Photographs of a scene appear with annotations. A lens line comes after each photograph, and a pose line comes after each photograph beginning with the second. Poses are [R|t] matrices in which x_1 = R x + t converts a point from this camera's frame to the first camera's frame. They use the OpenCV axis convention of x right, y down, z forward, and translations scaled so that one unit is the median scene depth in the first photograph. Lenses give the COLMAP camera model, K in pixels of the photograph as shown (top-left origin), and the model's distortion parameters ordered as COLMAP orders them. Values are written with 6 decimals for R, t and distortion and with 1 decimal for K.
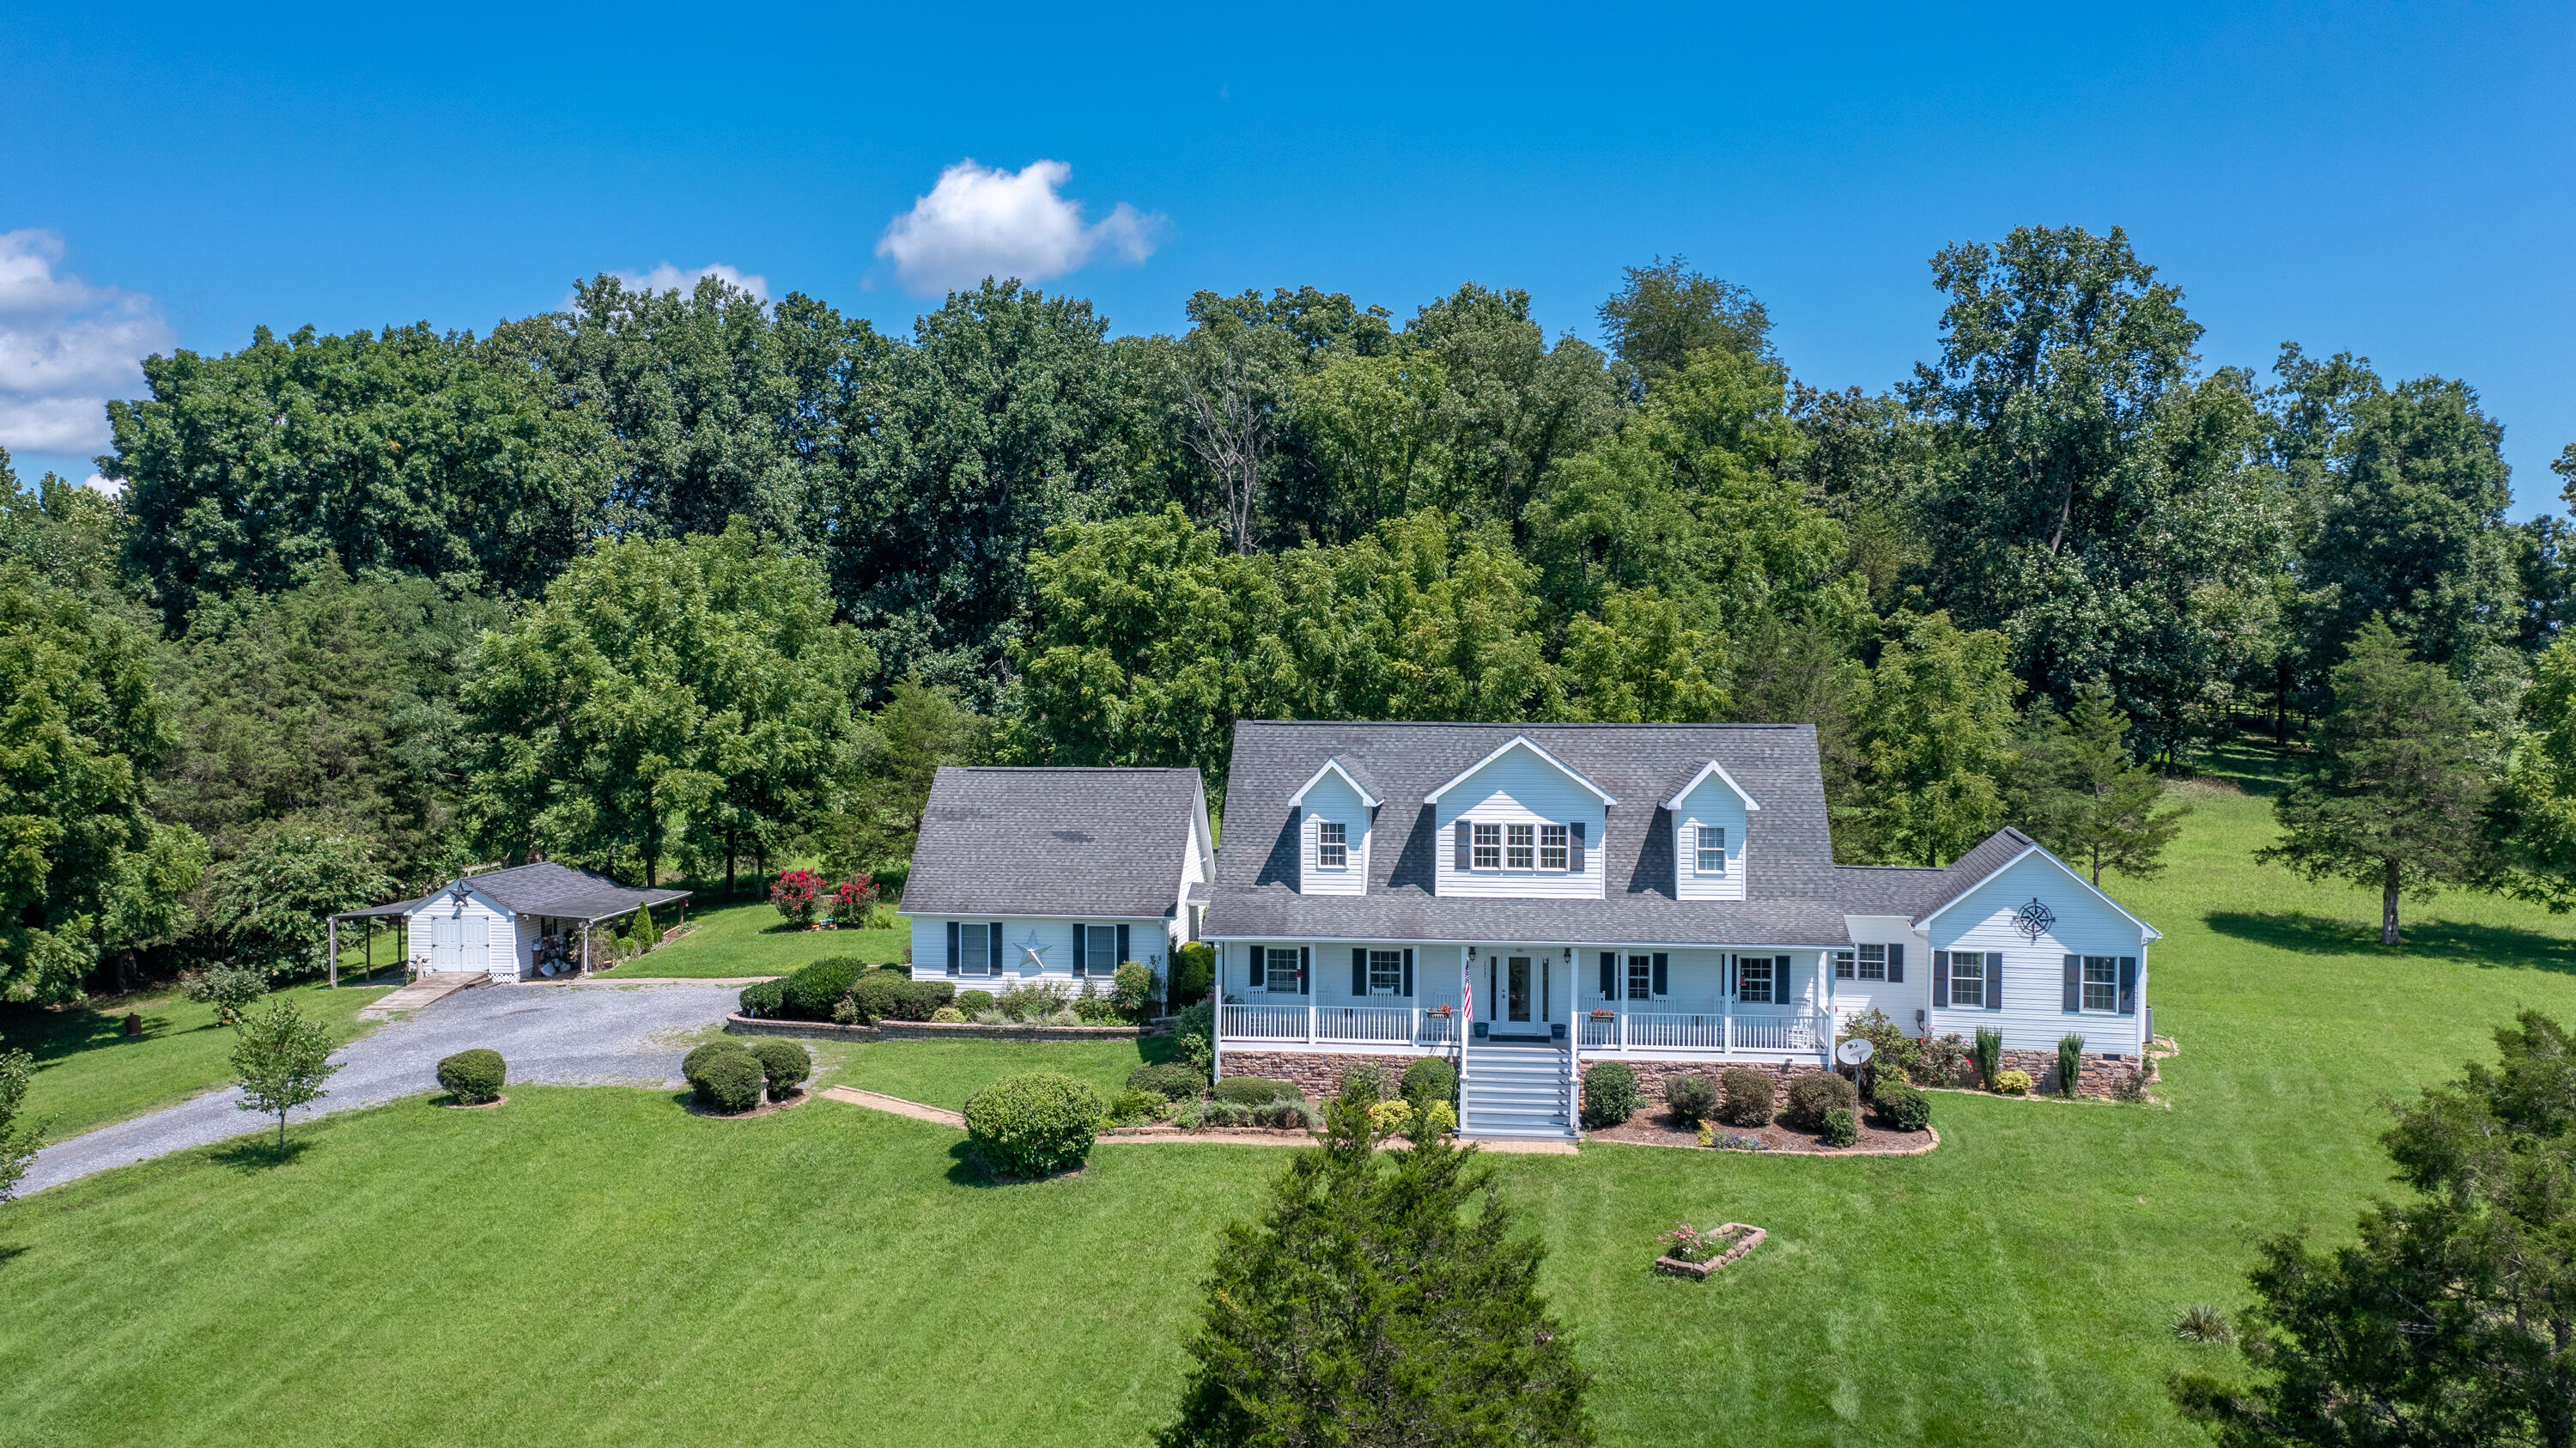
lens RADIAL K [[2027.6, 0, 1283.3], [0, 2027.6, 735.0], [0, 0, 1]] dist [-0.011180, -0.000820]
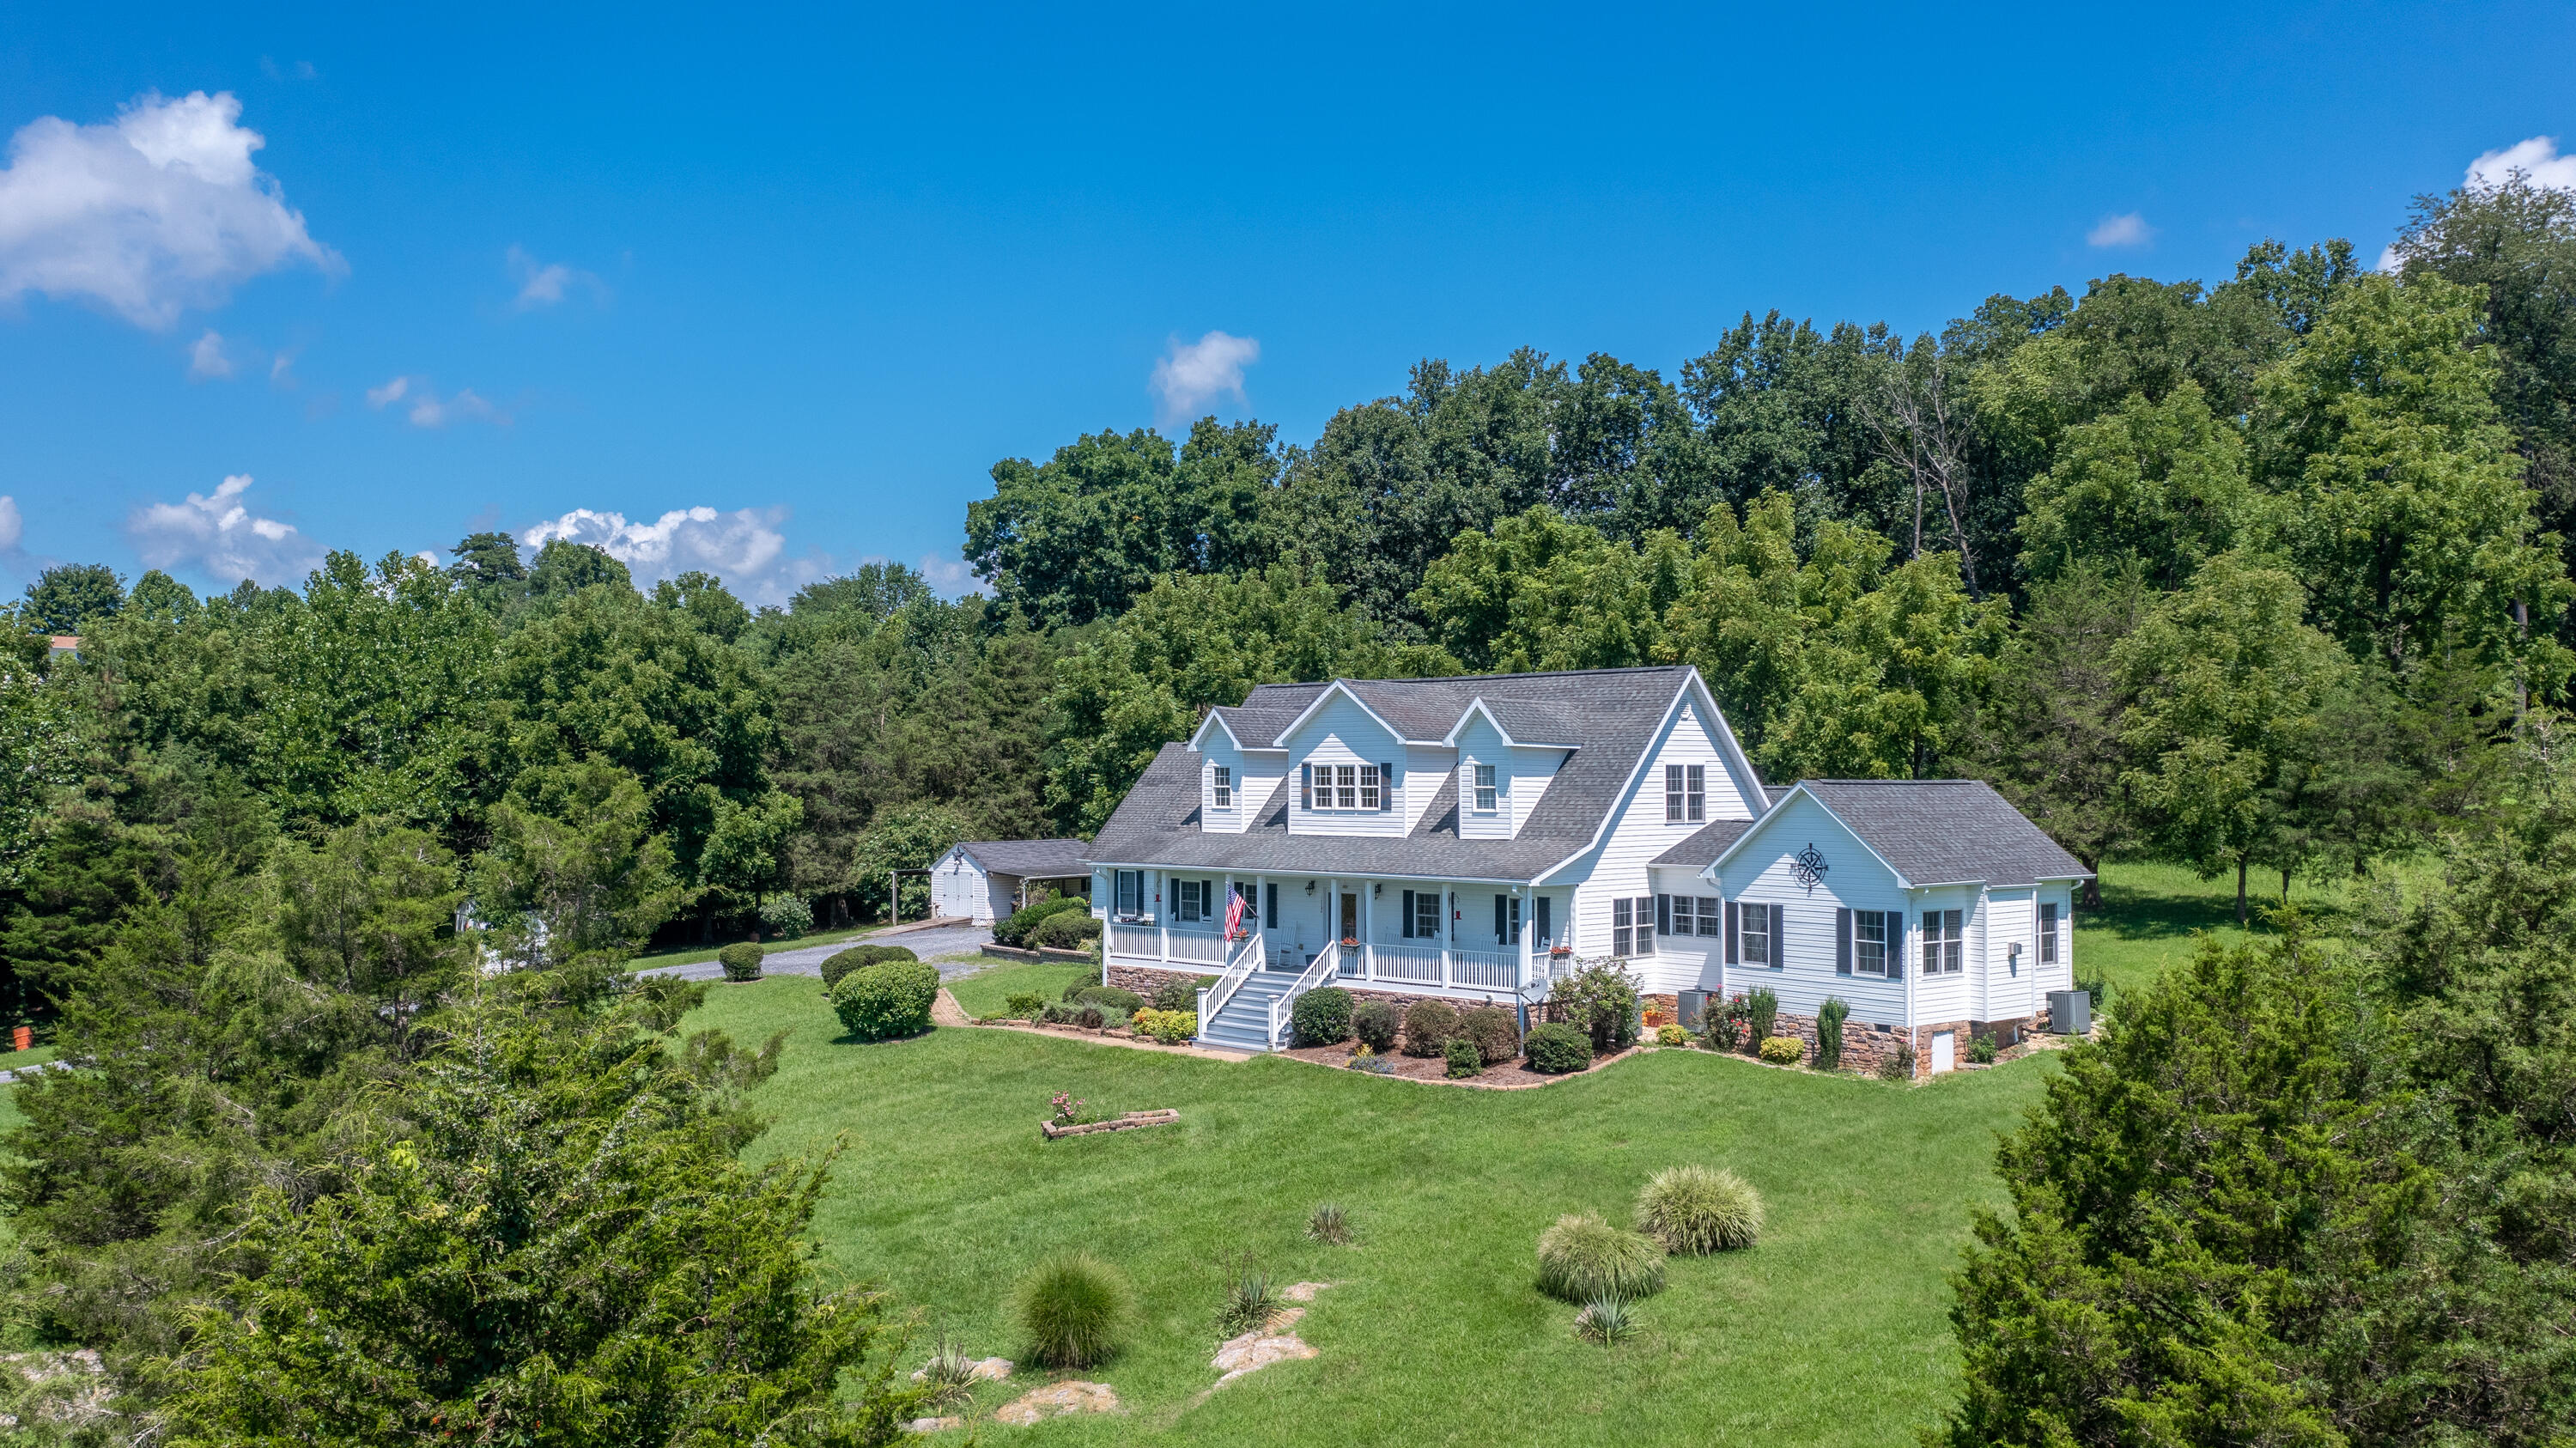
lens RADIAL K [[2027.6, 0, 1283.3], [0, 2027.6, 735.0], [0, 0, 1]] dist [-0.011180, -0.000820]
pose [[0.791636, -0.016797, -0.610762, 0.686720], [-0.008727, 0.999209, -0.038791, 0.065158], [0.610931, 0.036038, 0.790864, 0.143762]]
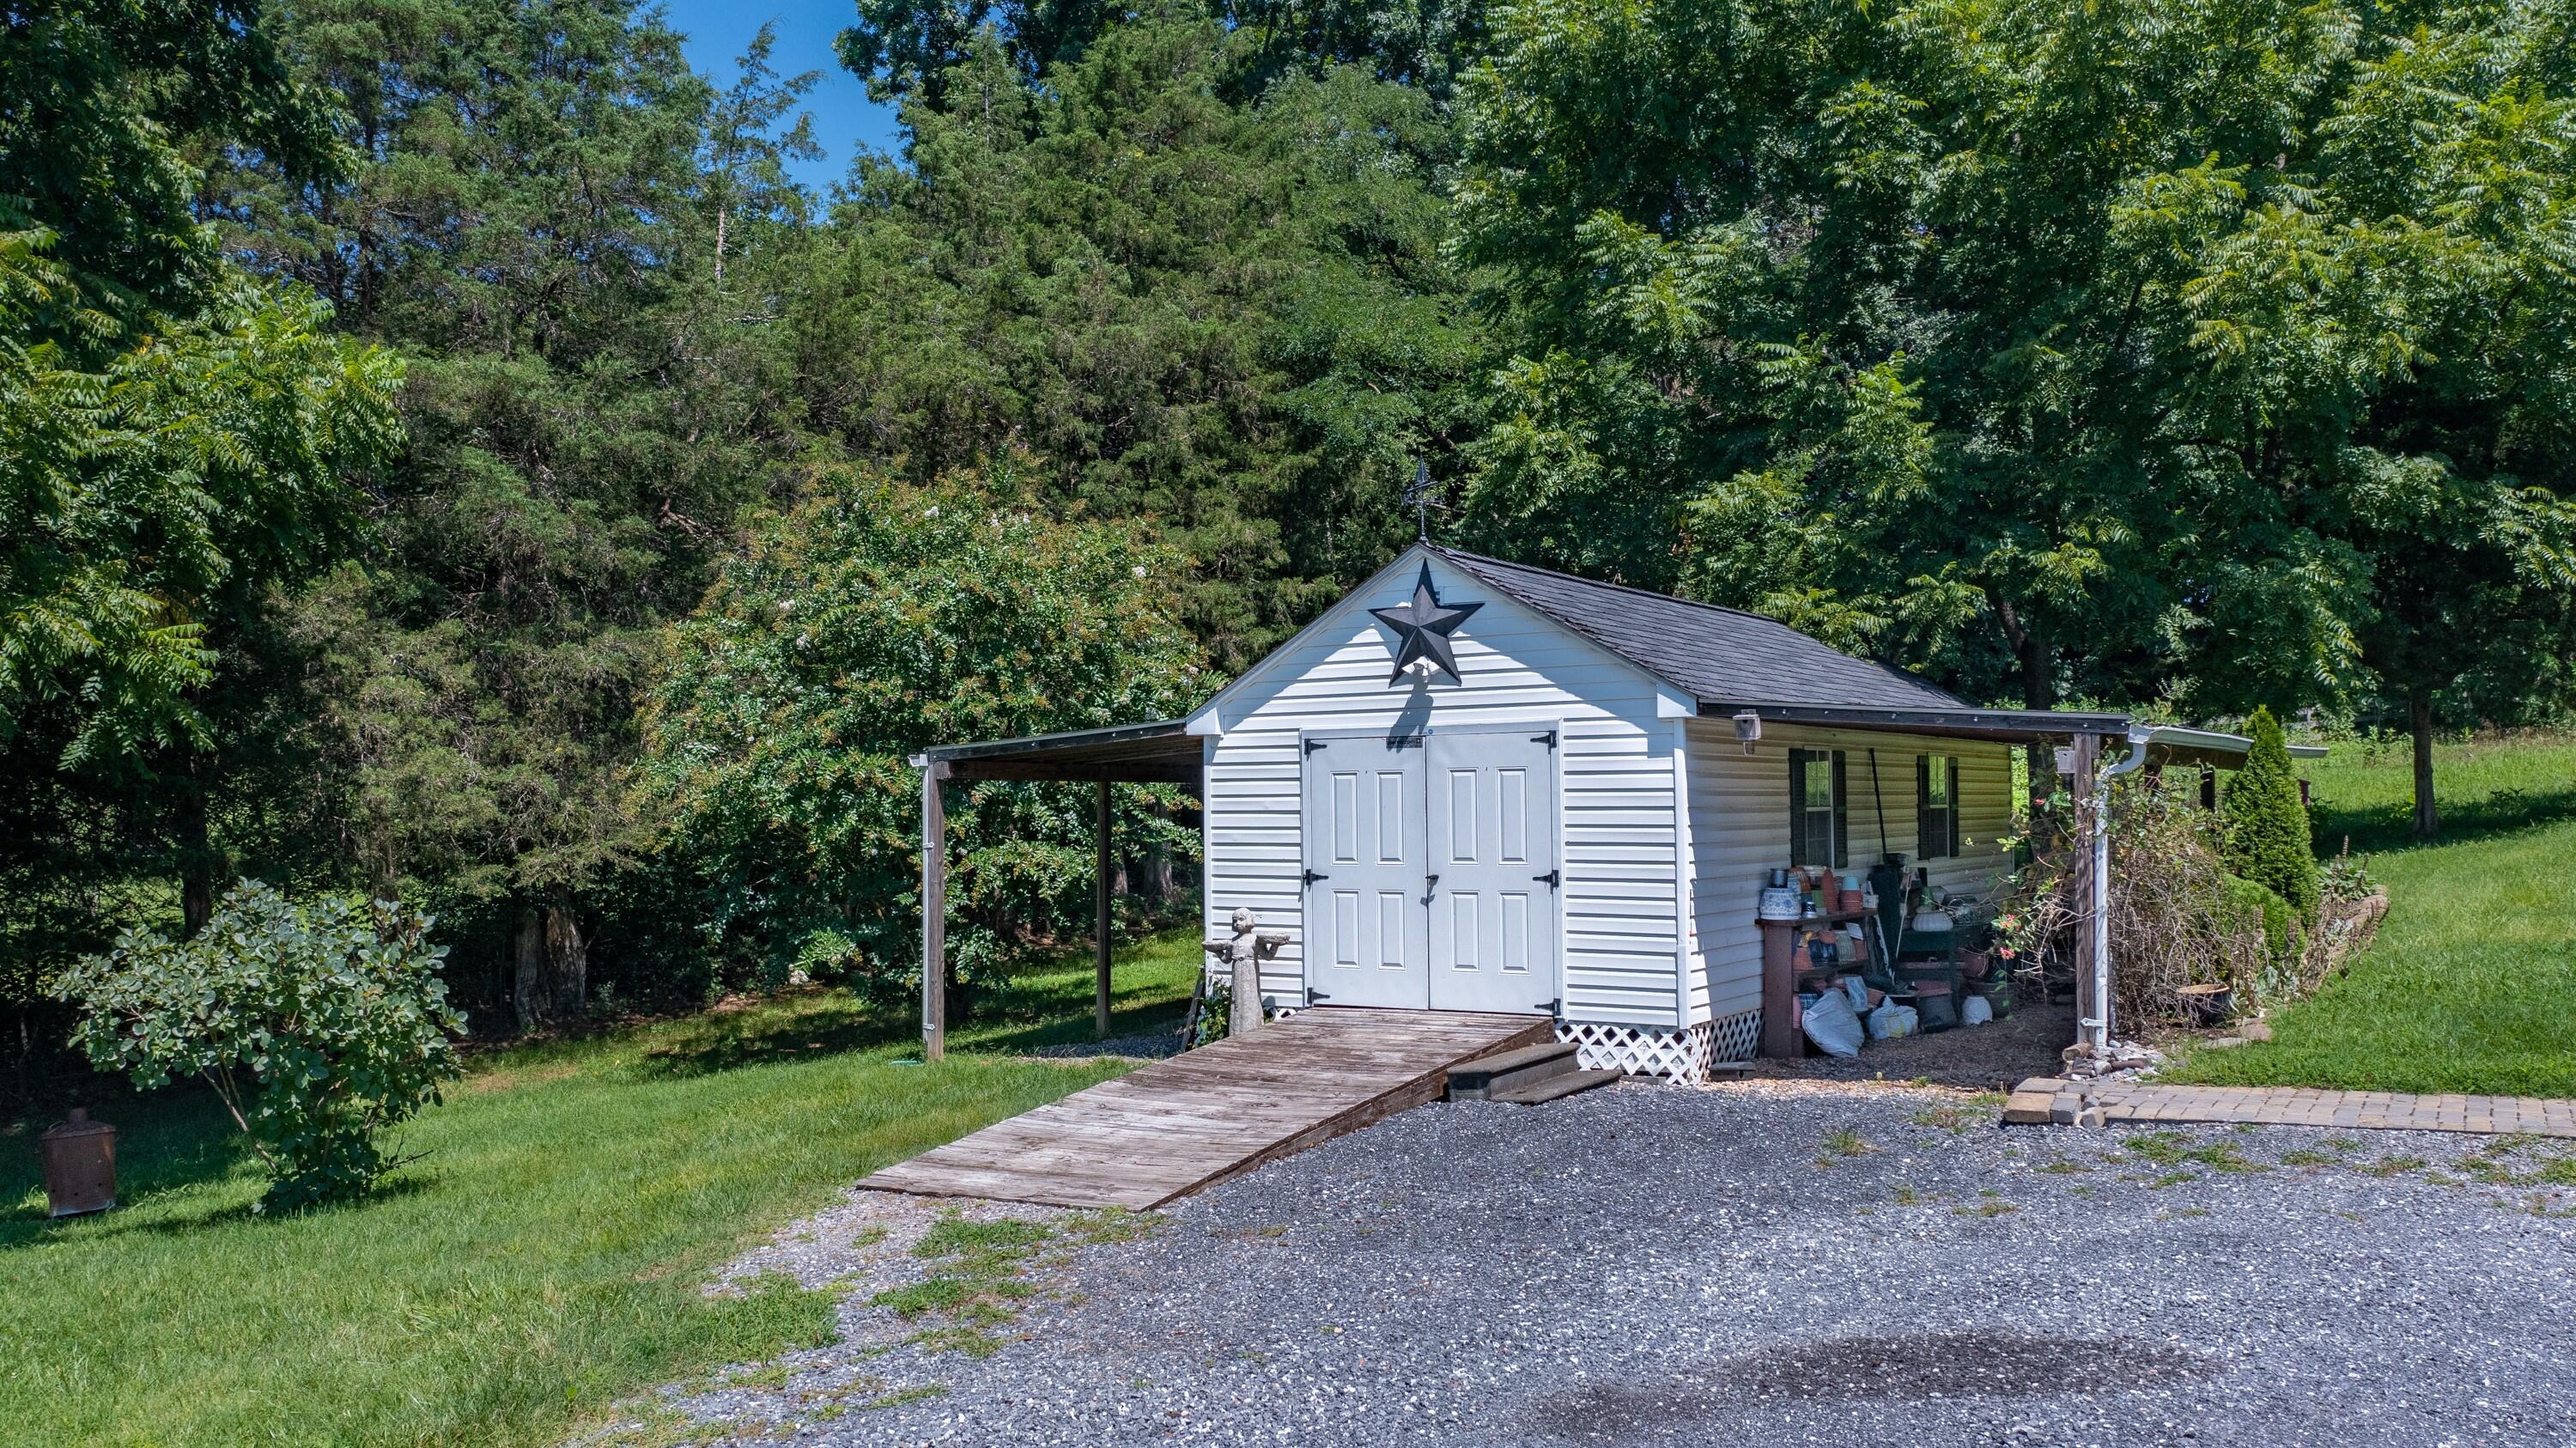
lens RADIAL K [[2027.6, 0, 1283.3], [0, 2027.6, 735.0], [0, 0, 1]] dist [-0.011180, -0.000820]
pose [[0.882026, -0.018157, -0.470851, -0.414745], [-0.005550, 0.998788, -0.048912, 0.127964], [0.471168, 0.045755, 0.880856, 1.043788]]
